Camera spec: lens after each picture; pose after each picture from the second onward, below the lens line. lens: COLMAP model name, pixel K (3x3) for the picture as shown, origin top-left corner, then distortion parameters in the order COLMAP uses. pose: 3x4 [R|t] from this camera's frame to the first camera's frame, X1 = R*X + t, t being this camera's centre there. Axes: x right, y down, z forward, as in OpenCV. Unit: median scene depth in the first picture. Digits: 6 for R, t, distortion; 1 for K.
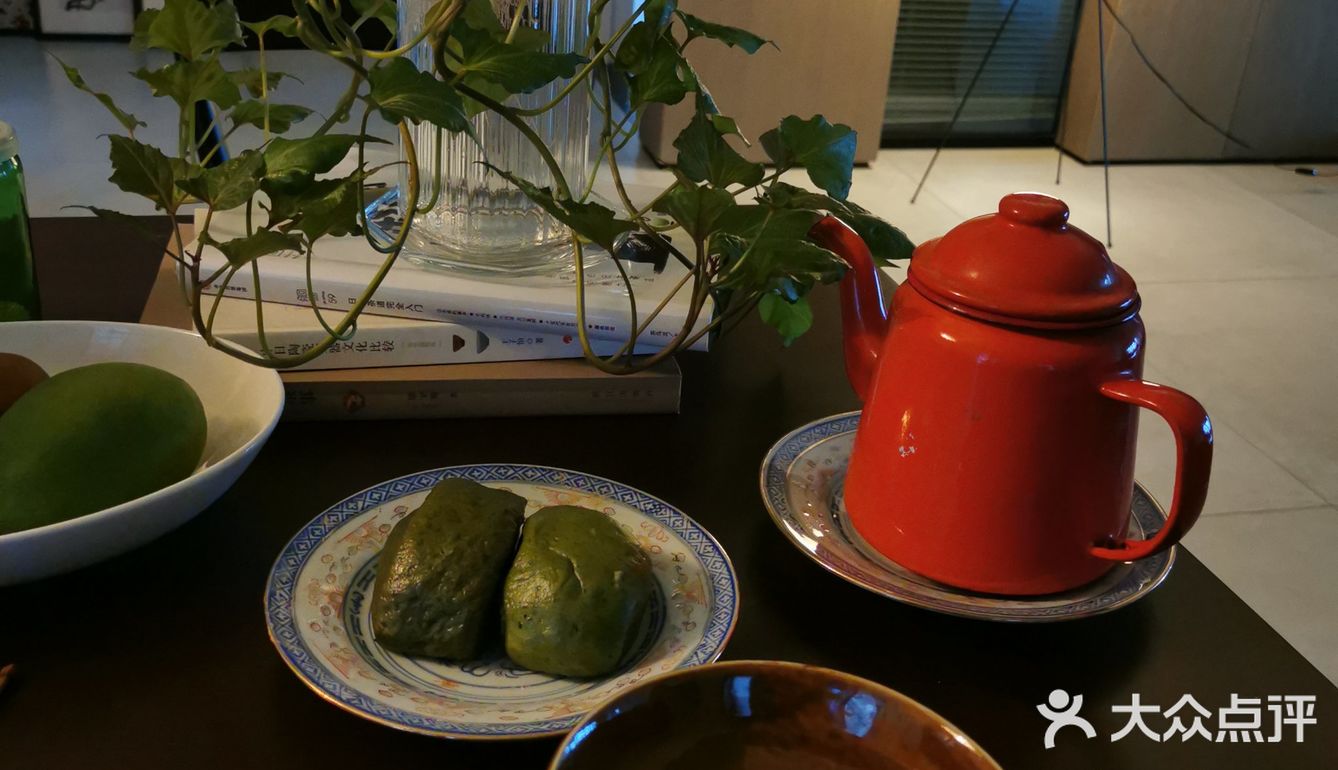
lens RADIAL K [[1415.8, 0, 669.3], [0, 1415.8, 393.8], [0, 0, 1]] dist [0.015362, 0.000000]
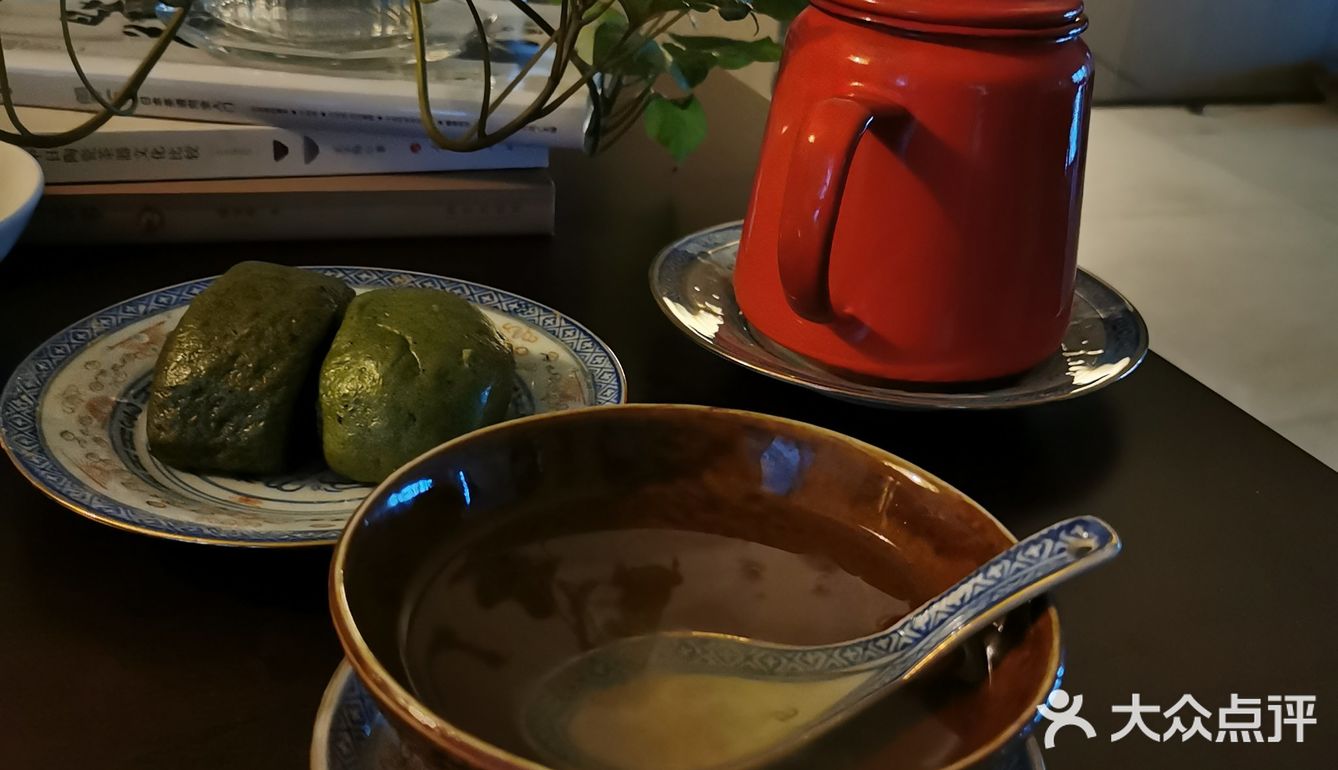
lens RADIAL K [[1415.8, 0, 674.9], [0, 1415.8, 406.3], [0, 0, 1]] dist [0.015362, 0.000000]
pose [[0.996668, -0.036353, 0.073014, 0.017726], [0.035423, 0.999274, 0.013993, 0.137131], [-0.073470, -0.011360, 0.997233, 0.200351]]
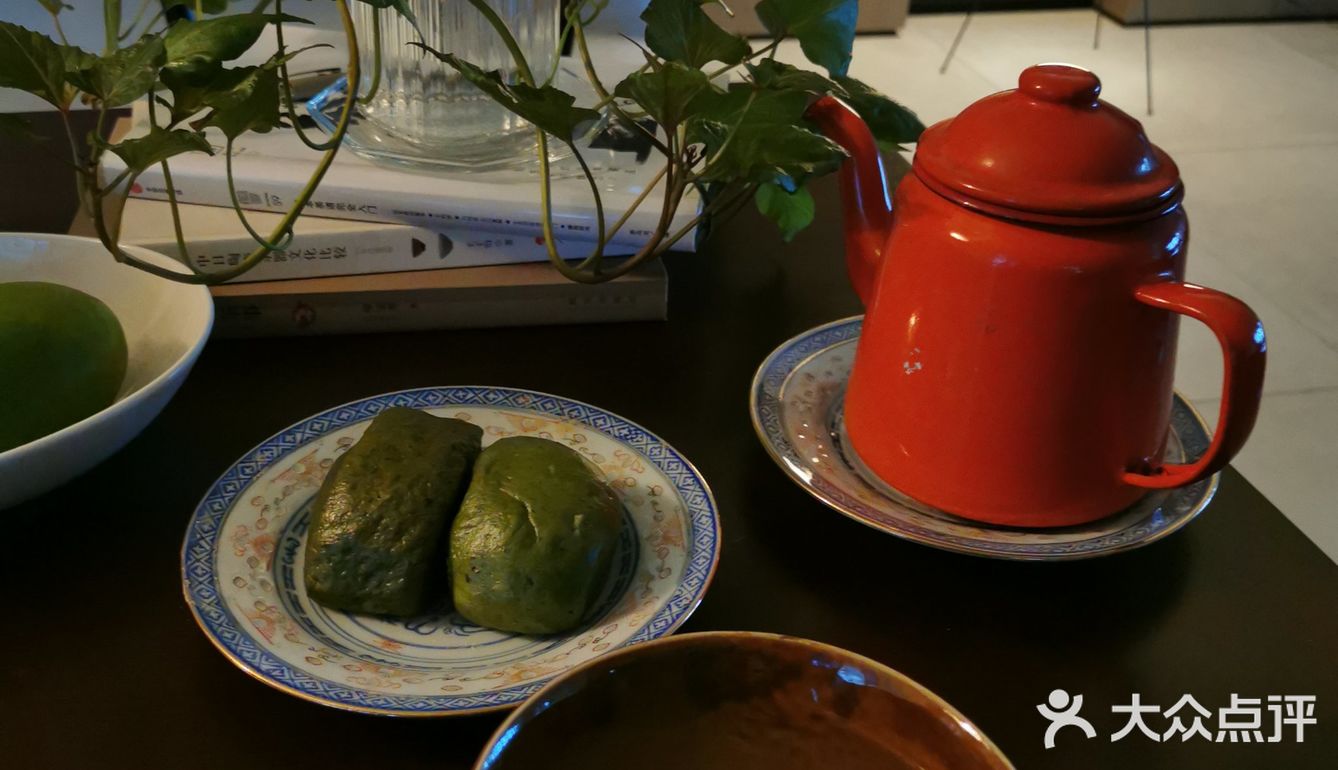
lens RADIAL K [[1415.8, 0, 669.4], [0, 1415.8, 398.3], [0, 0, 1]] dist [0.015362, 0.000000]
pose [[0.999546, -0.017477, -0.024563, 0.039101], [0.019593, 0.995861, 0.088748, -0.021384], [0.022910, -0.089189, 0.995751, 0.123423]]
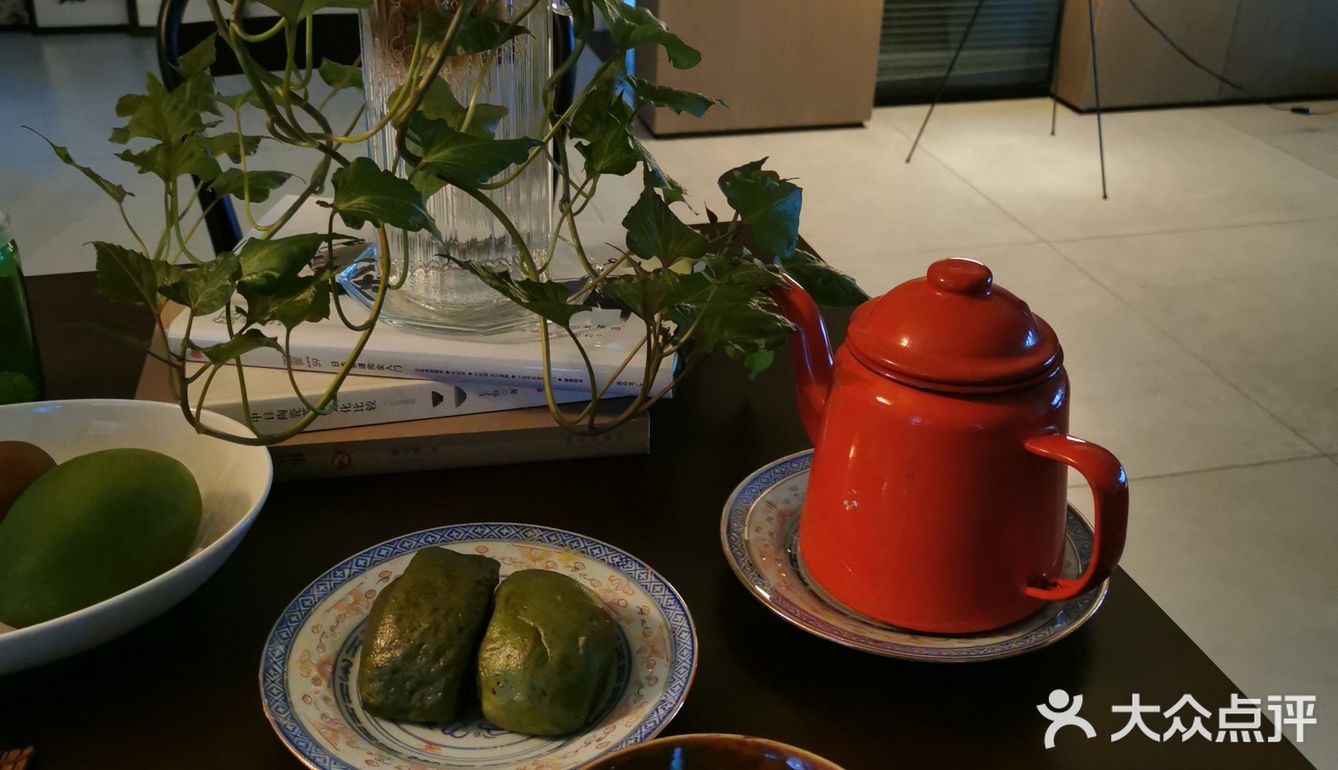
lens RADIAL K [[1415.8, 0, 672.8], [0, 1415.8, 390.4], [0, 0, 1]] dist [0.015362, 0.000000]
pose [[0.999024, -0.042872, -0.010603, 0.048452], [0.043231, 0.998407, 0.036265, -0.091440], [0.009031, -0.036688, 0.999286, -0.071412]]
